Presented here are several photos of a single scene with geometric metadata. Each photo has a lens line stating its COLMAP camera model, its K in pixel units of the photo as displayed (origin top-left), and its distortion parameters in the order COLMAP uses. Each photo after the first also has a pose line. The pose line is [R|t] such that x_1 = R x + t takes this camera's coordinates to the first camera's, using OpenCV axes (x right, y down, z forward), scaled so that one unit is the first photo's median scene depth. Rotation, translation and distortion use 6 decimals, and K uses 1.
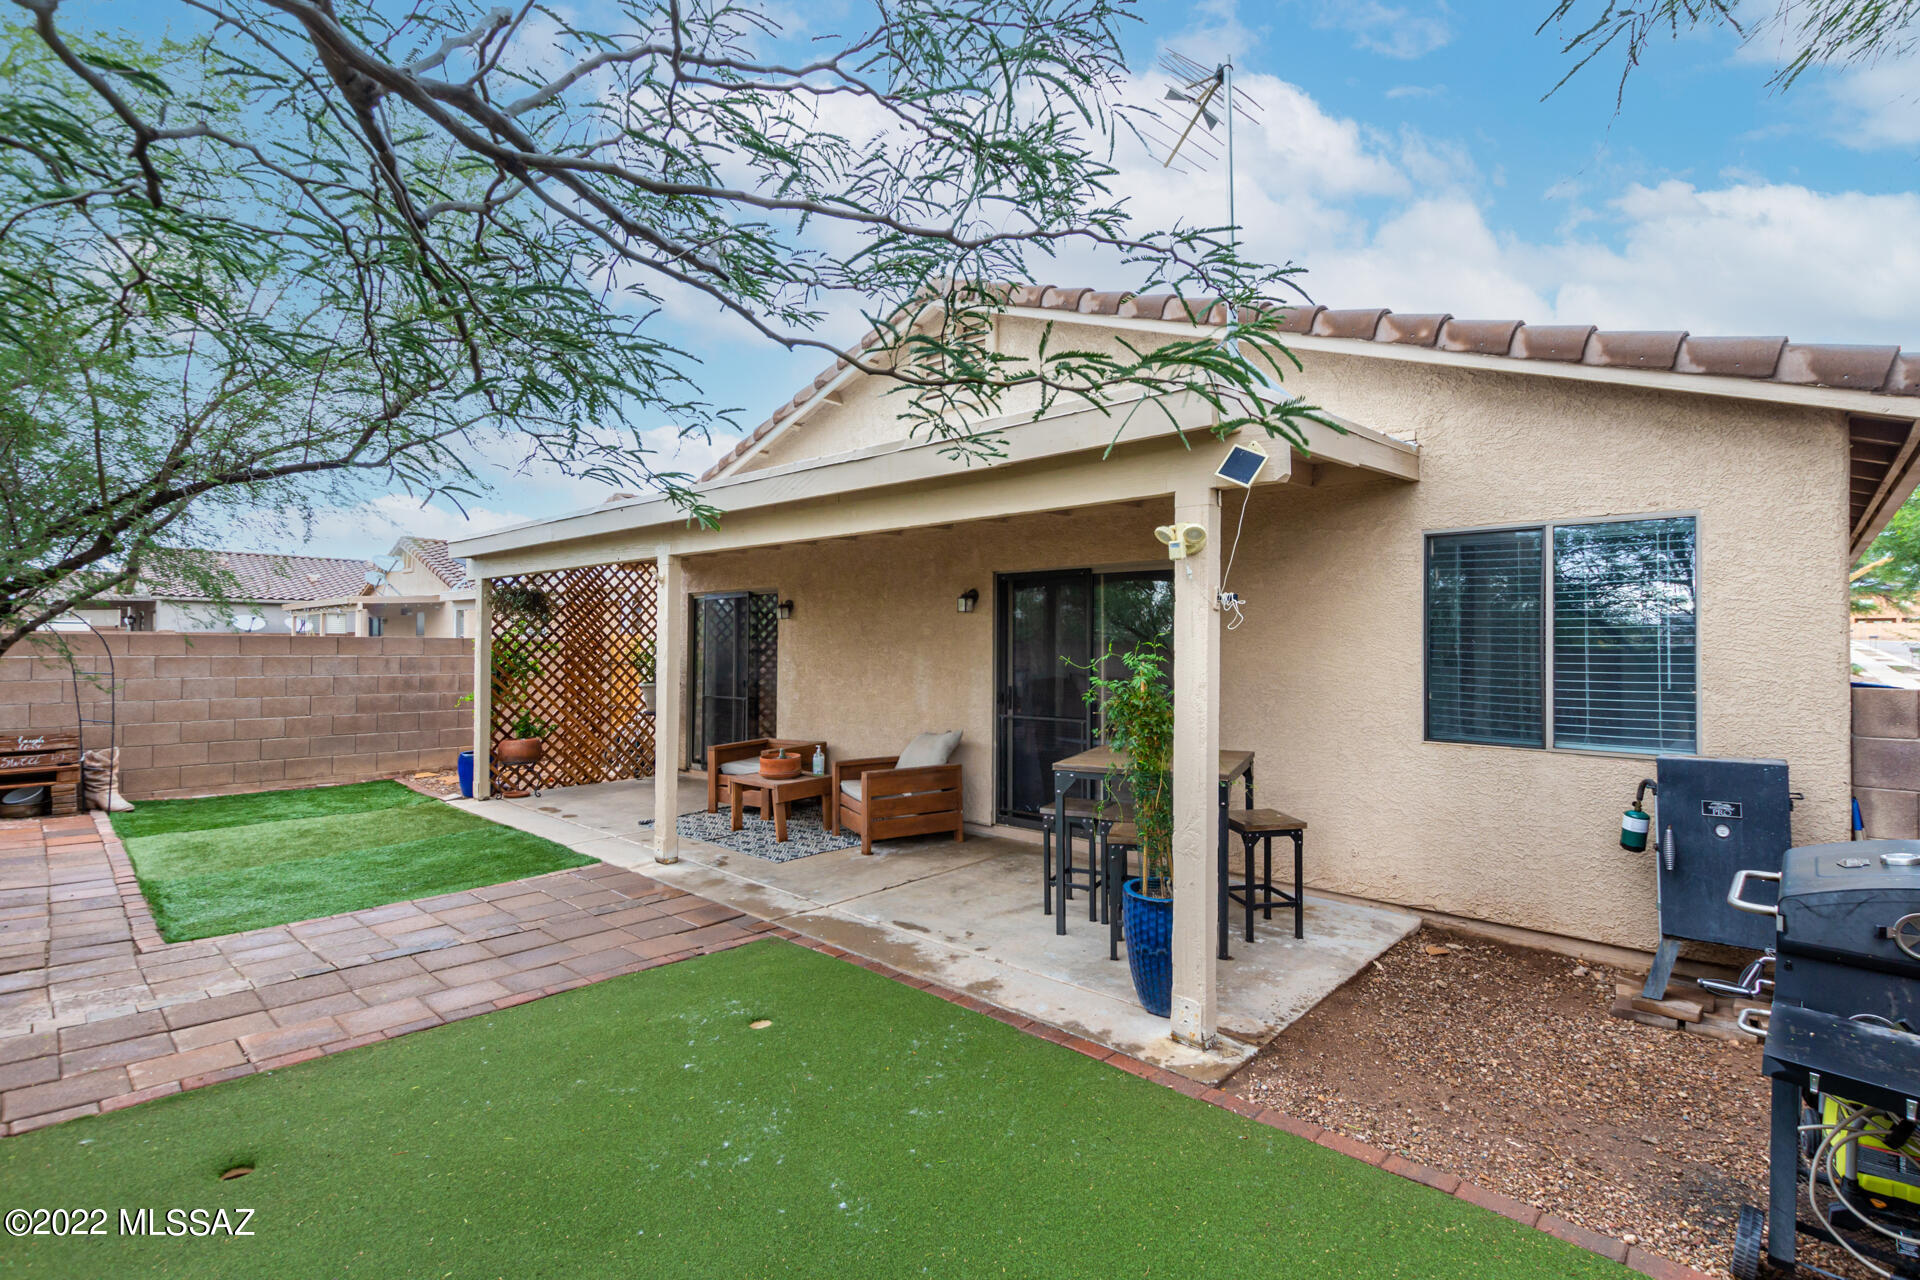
lens RADIAL K [[887.0, 0, 960.6], [0, 887.0, 639.9], [0, 0, 1]] dist [-0.001284, -0.000253]
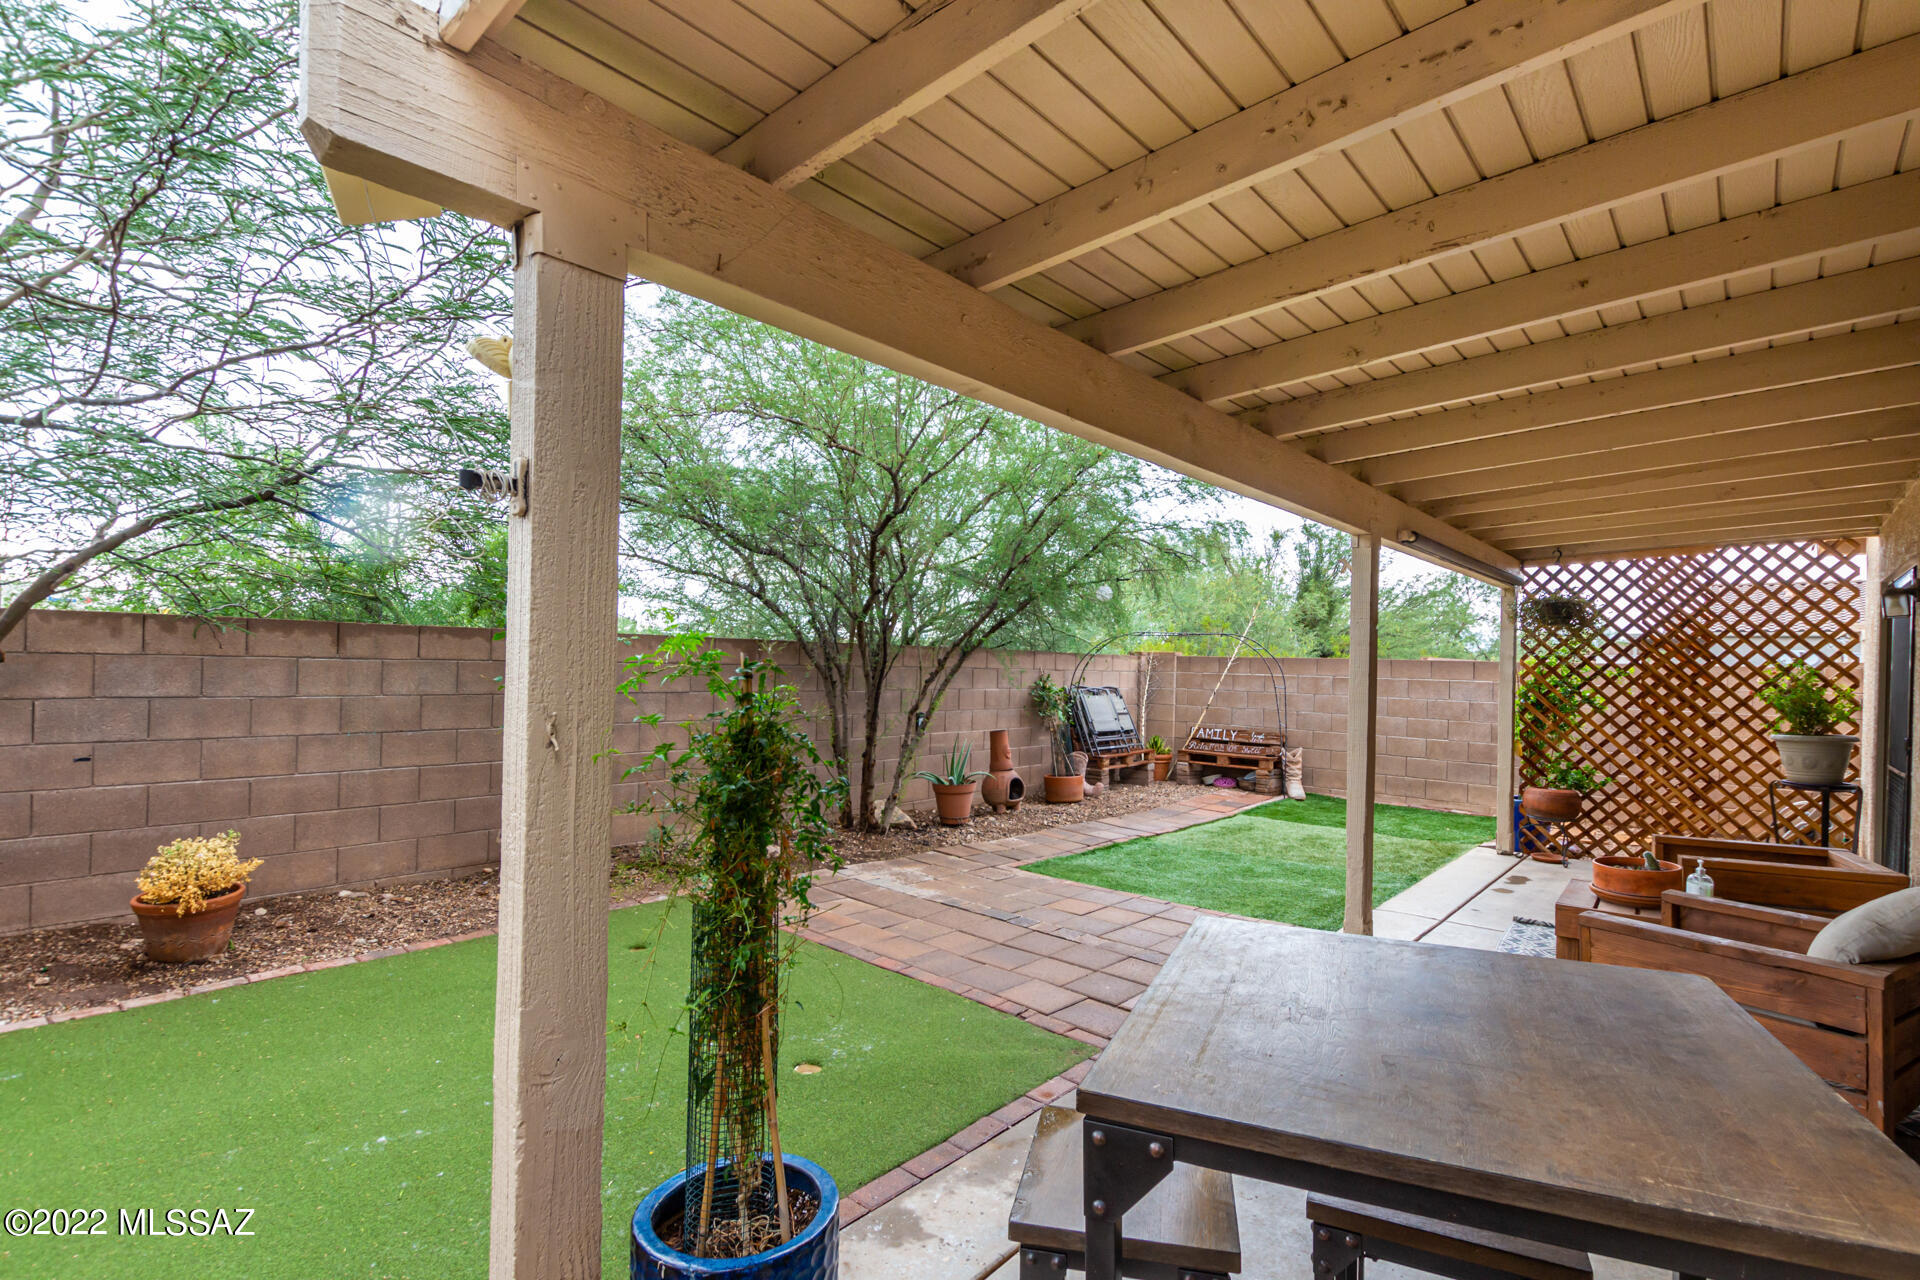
lens RADIAL K [[887.0, 0, 962.1], [0, 887.0, 649.9], [0, 0, 1]] dist [-0.001284, -0.000253]
pose [[0.033688, -0.016023, -0.999304, 0.437119], [-0.017090, 0.999716, -0.016605, 0.017557], [0.999286, 0.017638, 0.033405, 0.724986]]
